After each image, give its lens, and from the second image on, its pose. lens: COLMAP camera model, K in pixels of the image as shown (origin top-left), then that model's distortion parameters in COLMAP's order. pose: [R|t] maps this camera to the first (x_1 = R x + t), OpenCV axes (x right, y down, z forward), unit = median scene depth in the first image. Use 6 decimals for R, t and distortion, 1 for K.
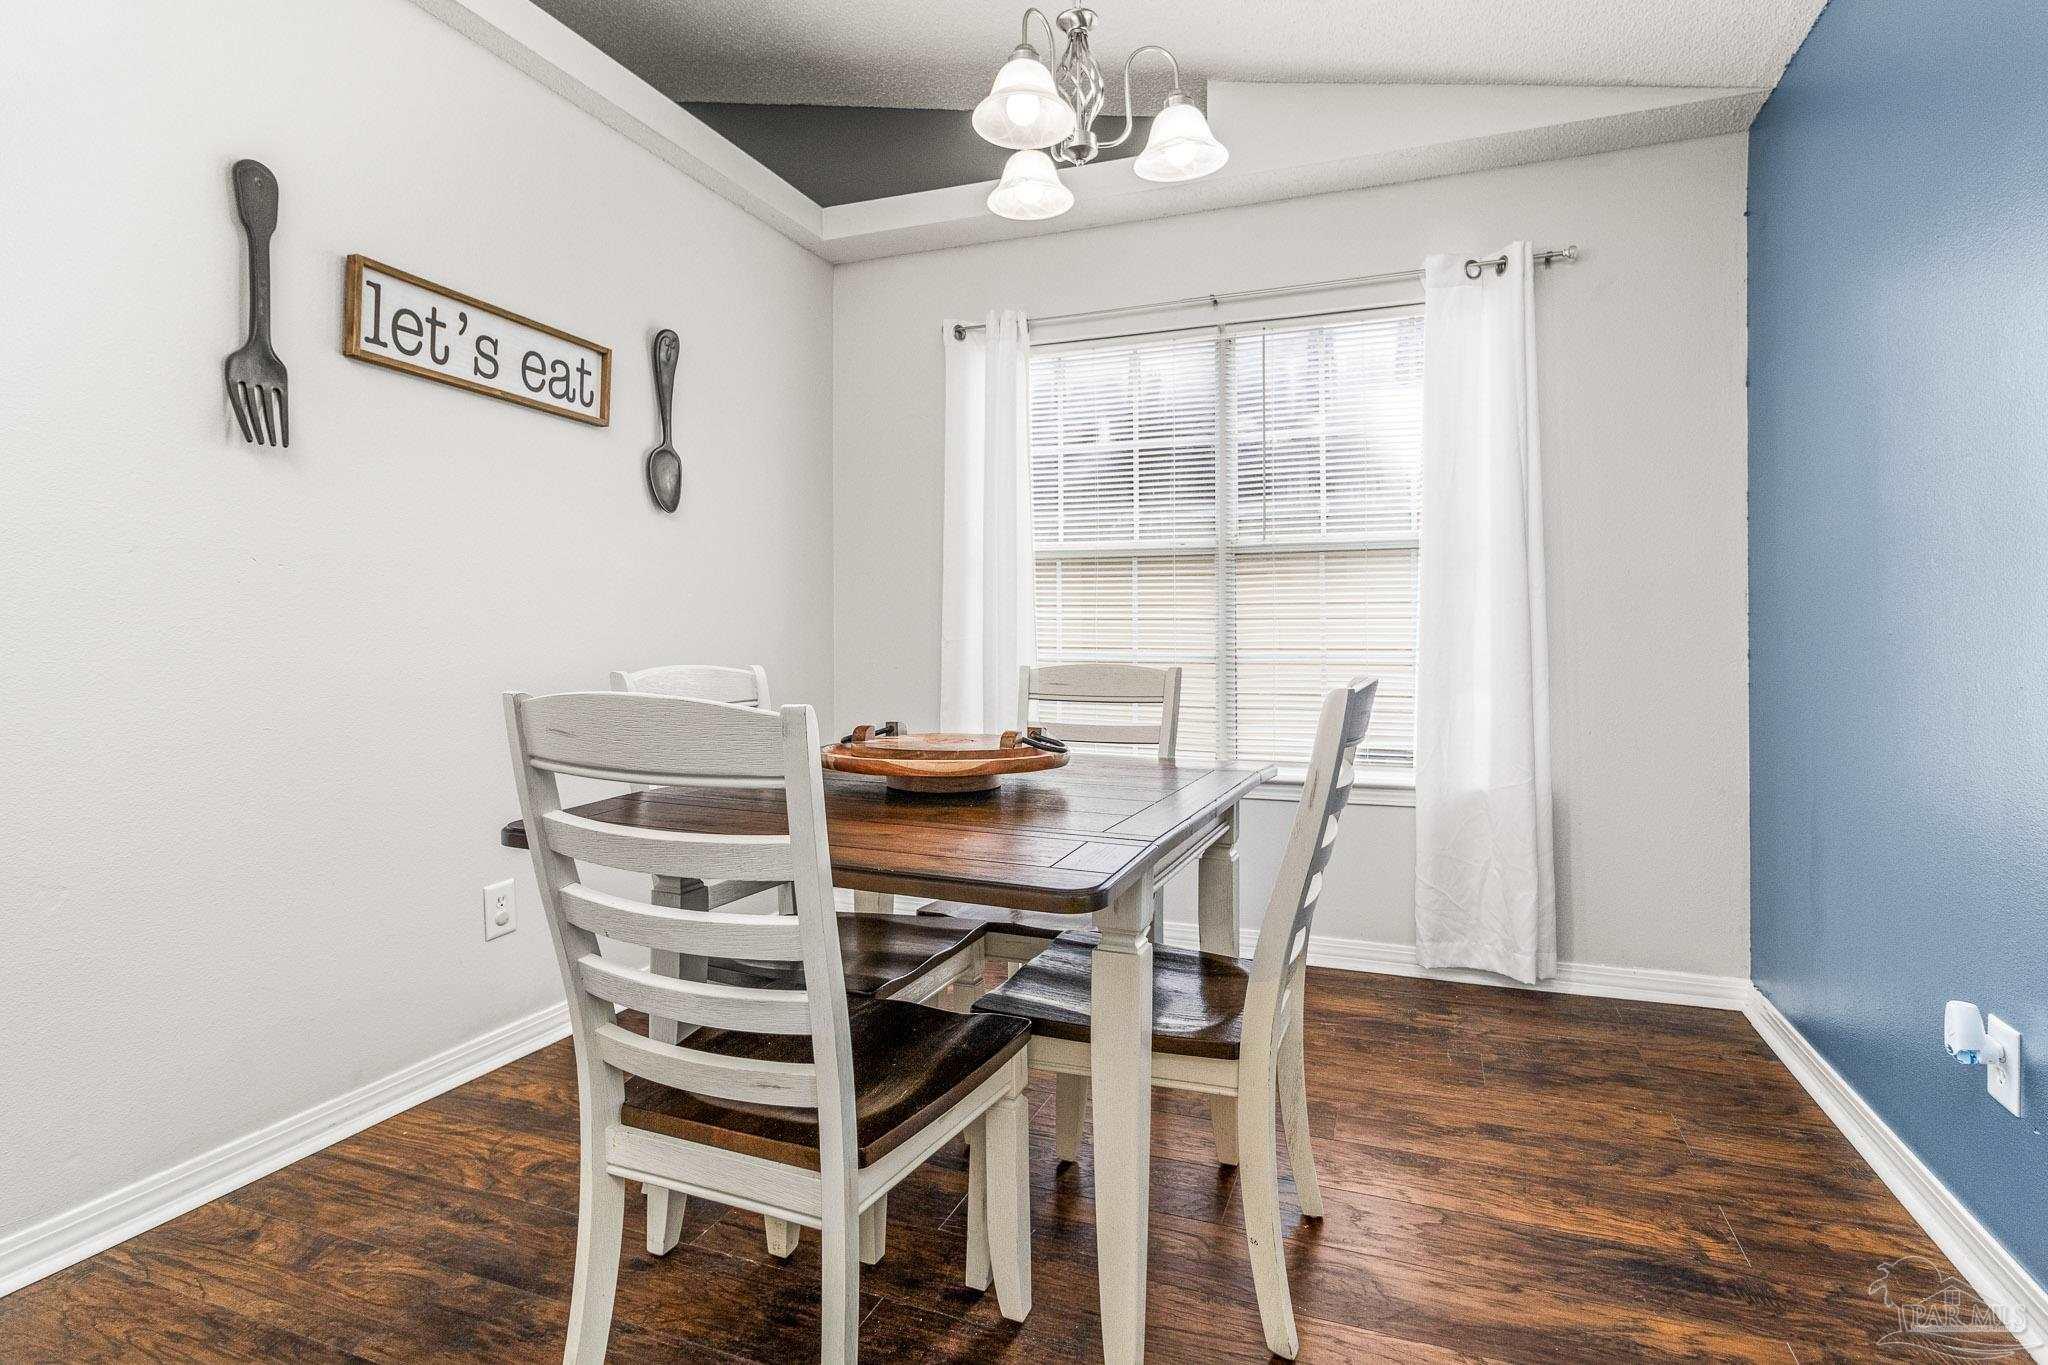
lens RADIAL K [[1027.5, 0, 1026.8], [0, 1027.5, 637.6], [0, 0, 1]] dist [0.001776, 0.000196]
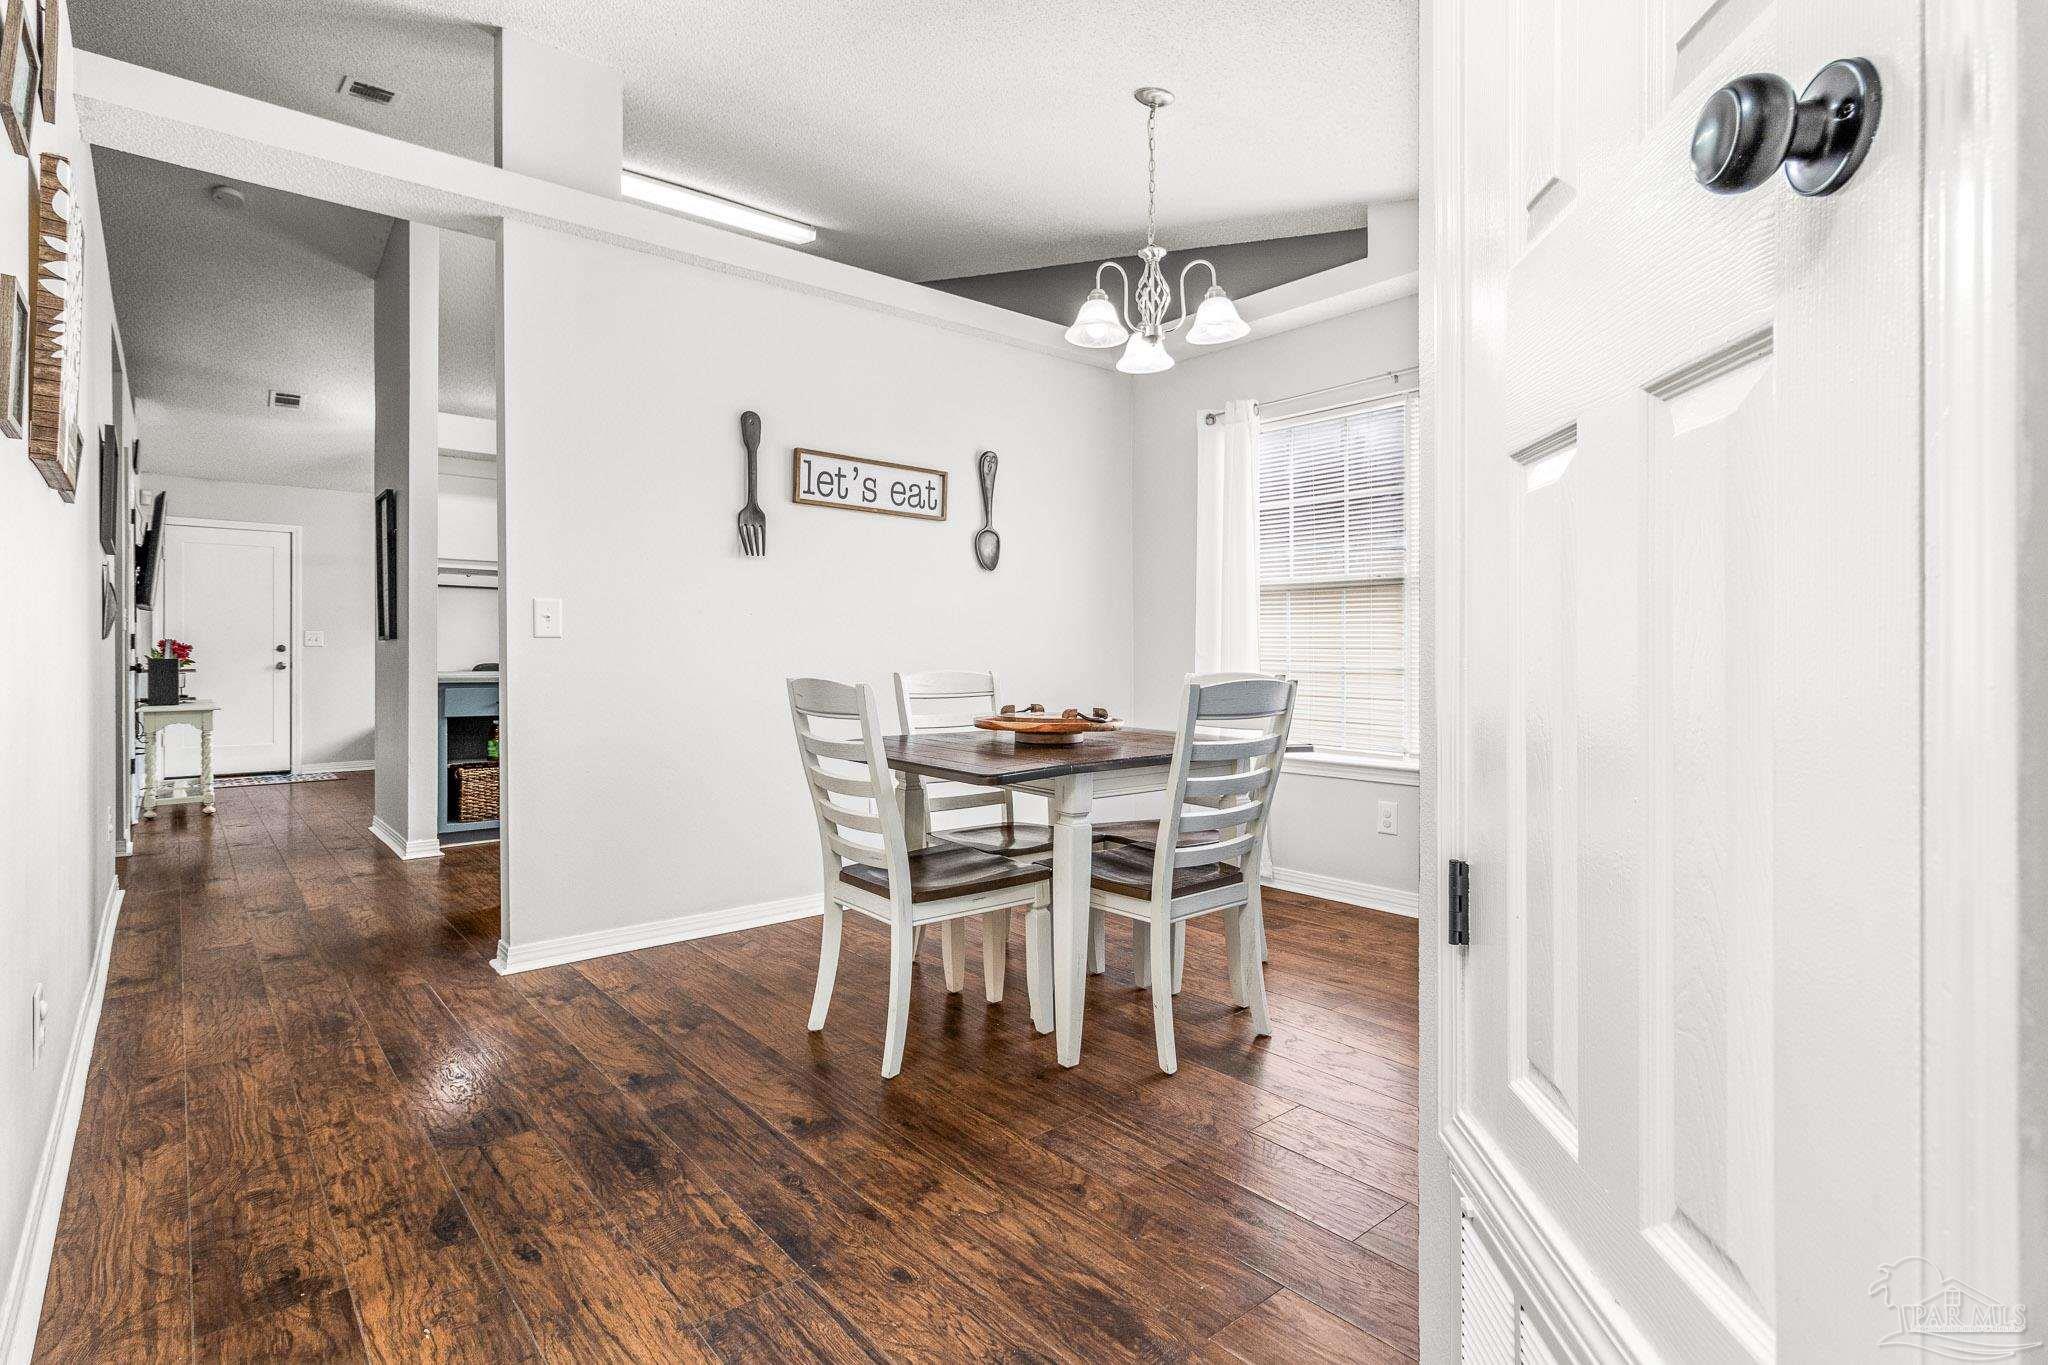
lens RADIAL K [[968.5, 0, 1017.4], [0, 968.5, 668.6], [0, 0, 1]] dist [0.000762, 0.000578]
pose [[0.879835, 0.007988, -0.475212, 0.463182], [0.002234, 0.999778, 0.020942, -0.008476], [0.475274, -0.019488, 0.879622, -0.310553]]
